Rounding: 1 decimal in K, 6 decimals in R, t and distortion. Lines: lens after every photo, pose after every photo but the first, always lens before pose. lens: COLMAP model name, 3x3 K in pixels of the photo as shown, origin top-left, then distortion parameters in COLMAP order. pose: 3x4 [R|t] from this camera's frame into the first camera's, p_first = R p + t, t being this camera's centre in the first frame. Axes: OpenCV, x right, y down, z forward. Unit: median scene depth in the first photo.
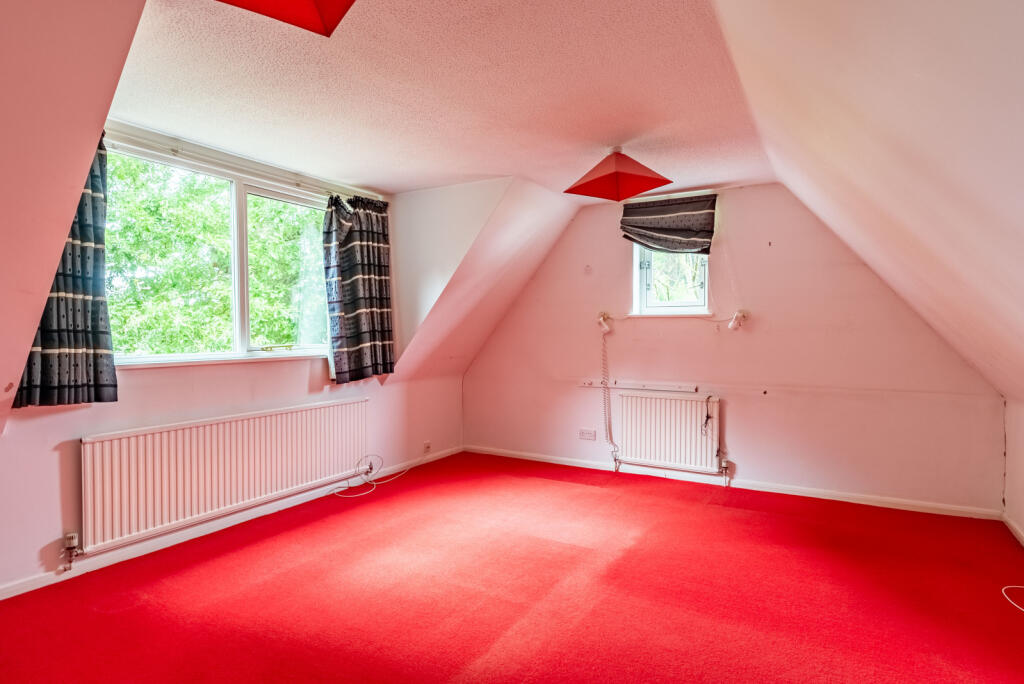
lens RADIAL K [[547.5, 0, 504.5], [0, 547.5, 341.0], [0, 0, 1]] dist [-0.017996, 0.002137]
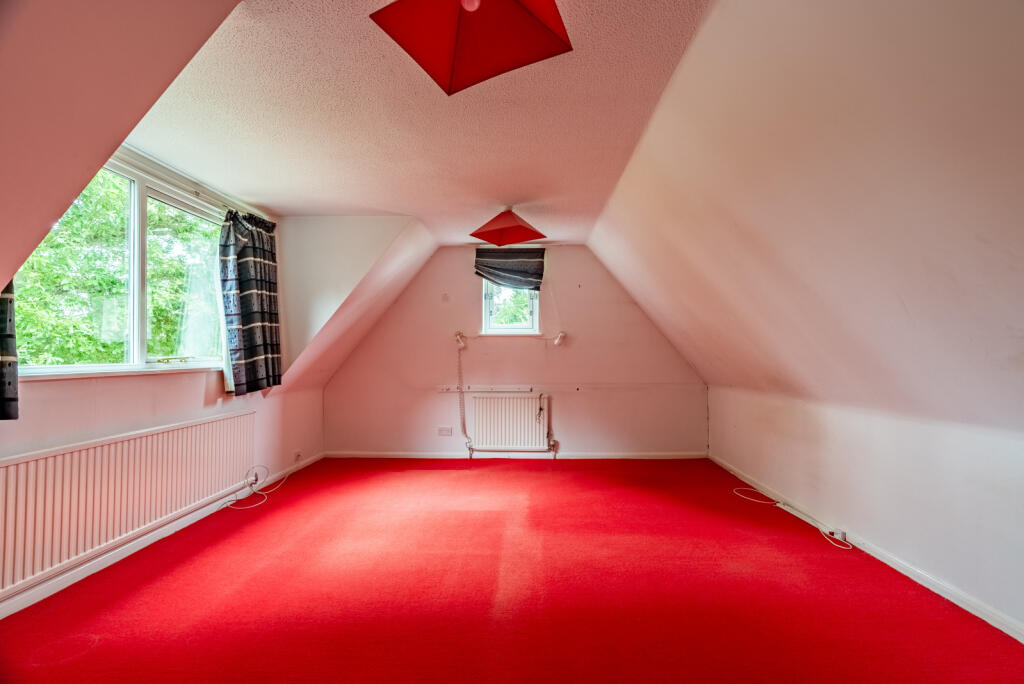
lens RADIAL K [[468.8, 0, 506.9], [0, 468.8, 343.5], [0, 0, 1]] dist [-0.026265, 0.004929]
pose [[0.877303, 0.009659, 0.479839, -0.276186], [0.010545, 0.999168, -0.039393, 0.020859], [-0.479820, 0.039619, 0.876472, 0.006916]]
